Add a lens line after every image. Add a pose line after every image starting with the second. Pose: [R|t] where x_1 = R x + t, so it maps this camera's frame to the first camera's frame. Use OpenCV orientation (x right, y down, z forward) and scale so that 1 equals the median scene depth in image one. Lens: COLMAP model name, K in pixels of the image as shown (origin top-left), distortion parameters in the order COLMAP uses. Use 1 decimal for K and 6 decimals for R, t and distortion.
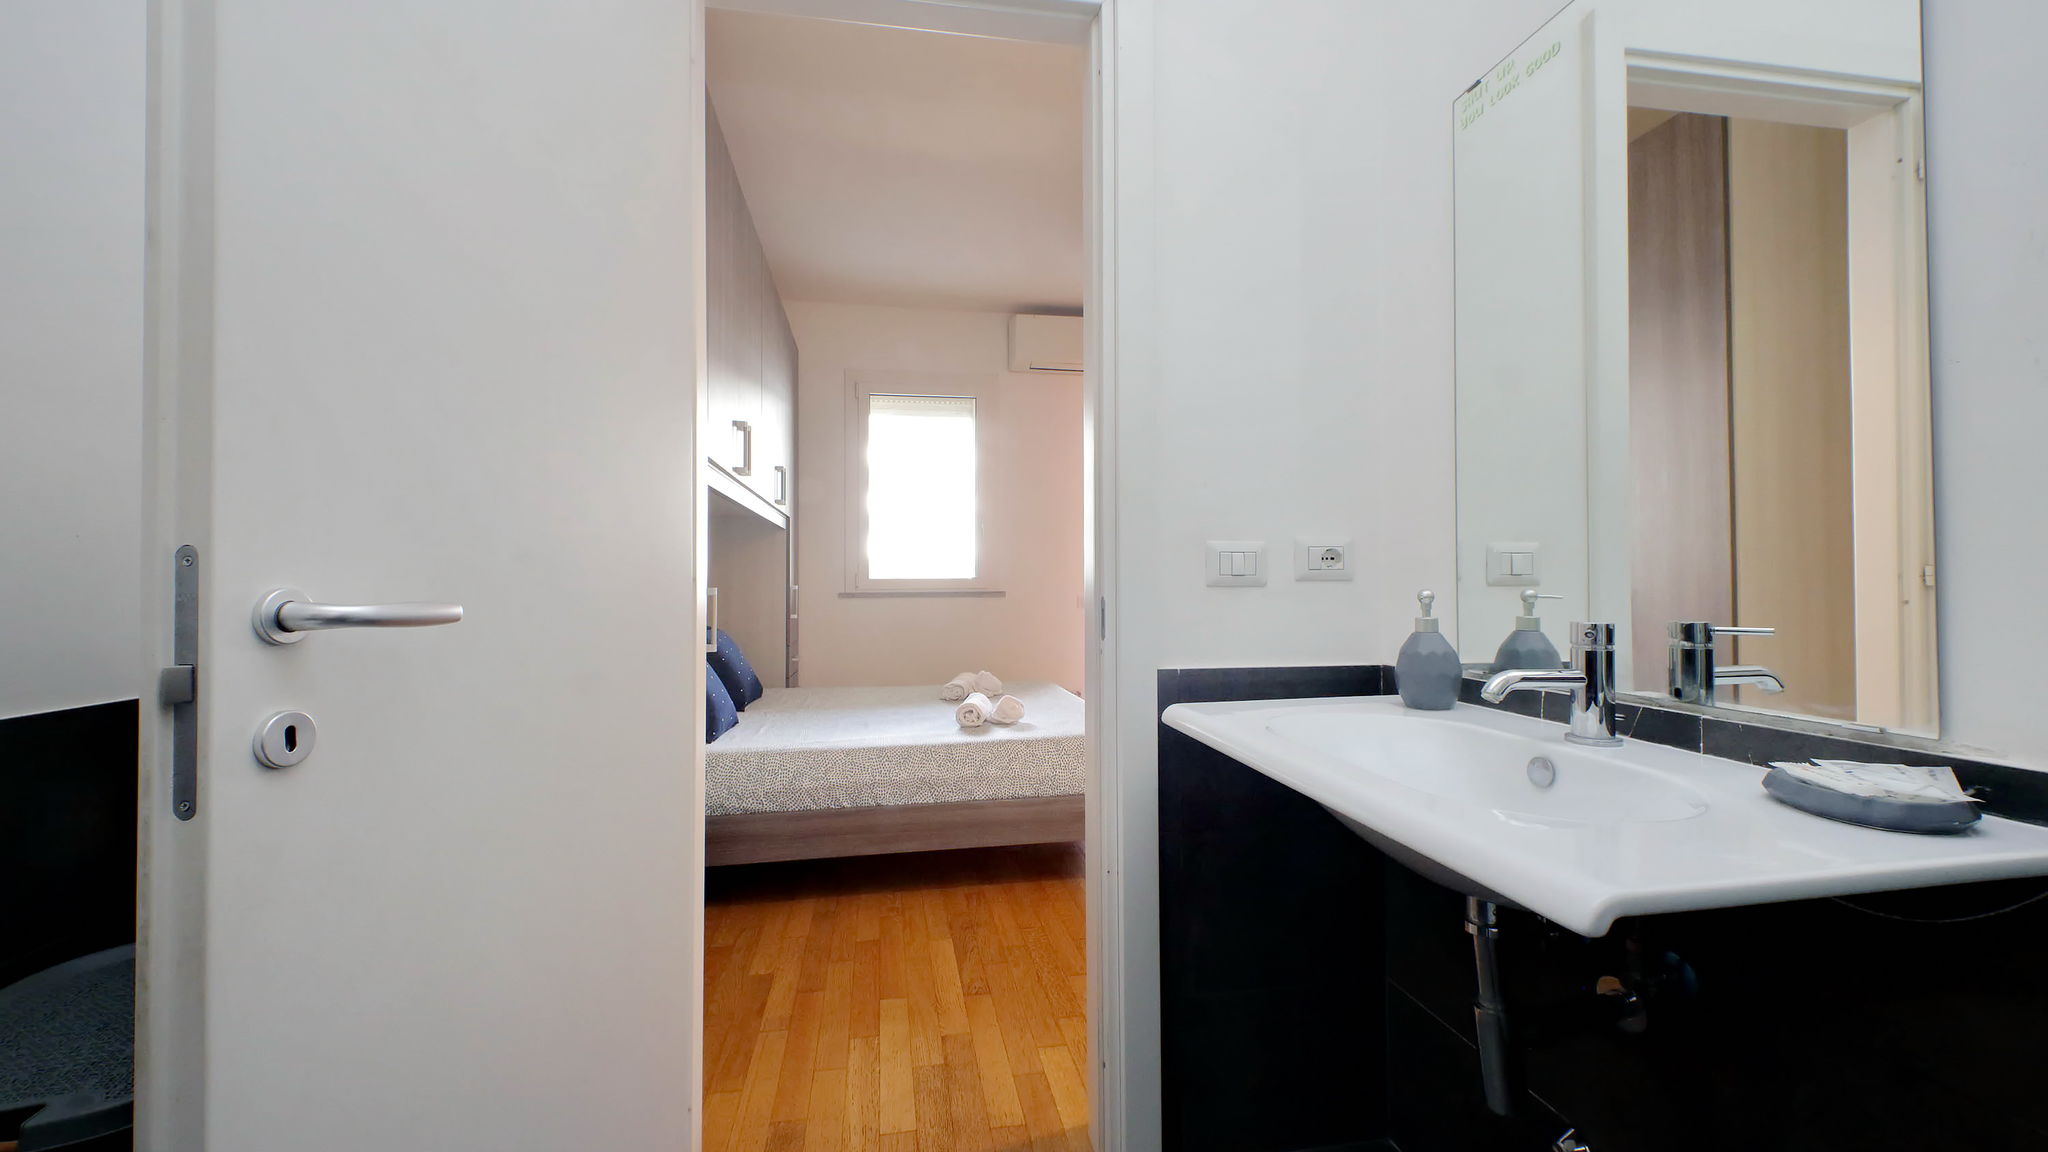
lens RADIAL K [[776.2, 0, 1014.8], [0, 776.2, 562.0], [0, 0, 1]] dist [0.020458, -0.006949]
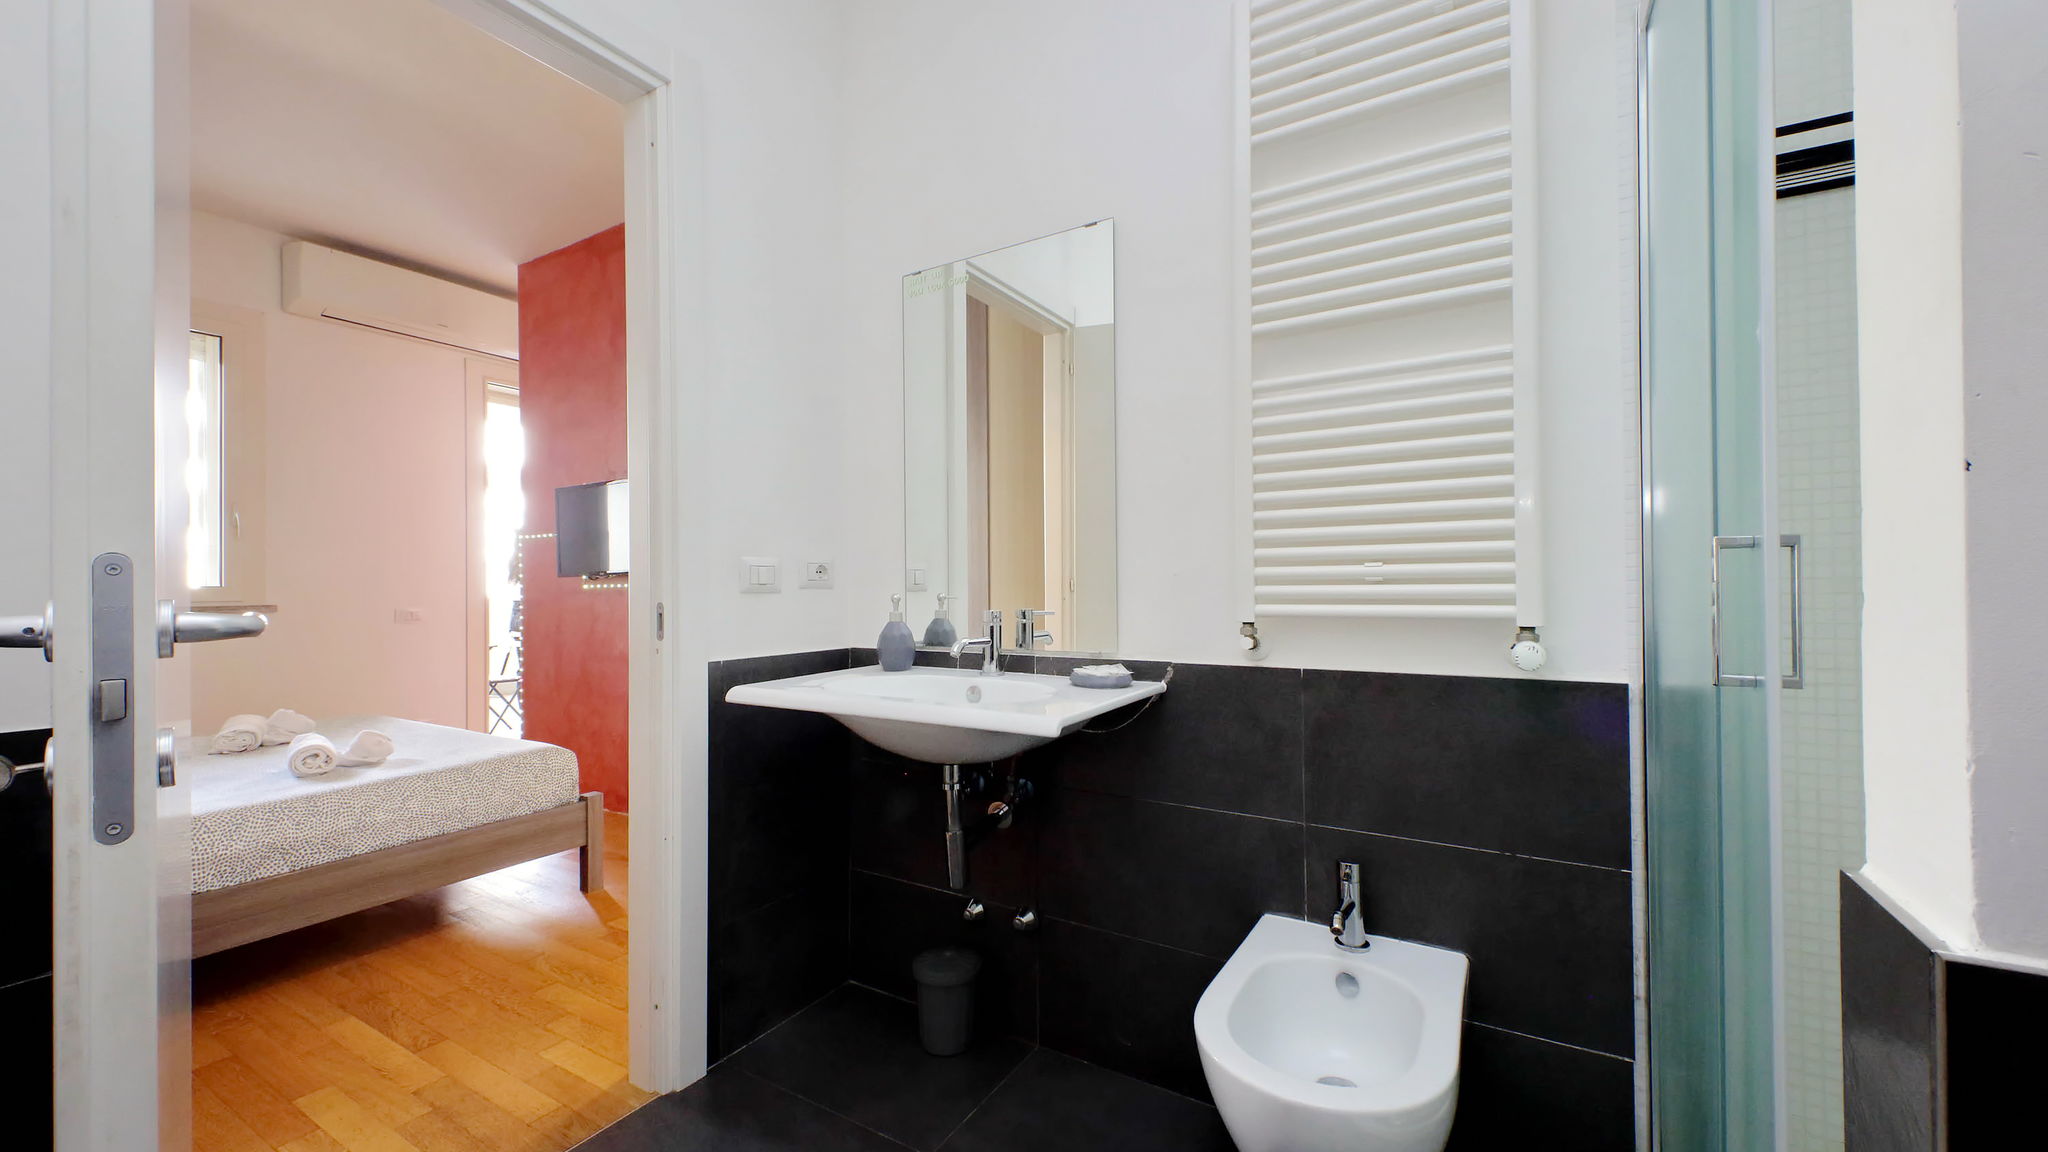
lens RADIAL K [[776.2, 0, 1037.6], [0, 776.2, 573.8], [0, 0, 1]] dist [0.020458, -0.006949]
pose [[0.638446, 0.011217, 0.769585, -0.246493], [-0.013634, 0.999902, -0.003264, -0.001378], [-0.769546, -0.008408, 0.638536, -0.098221]]
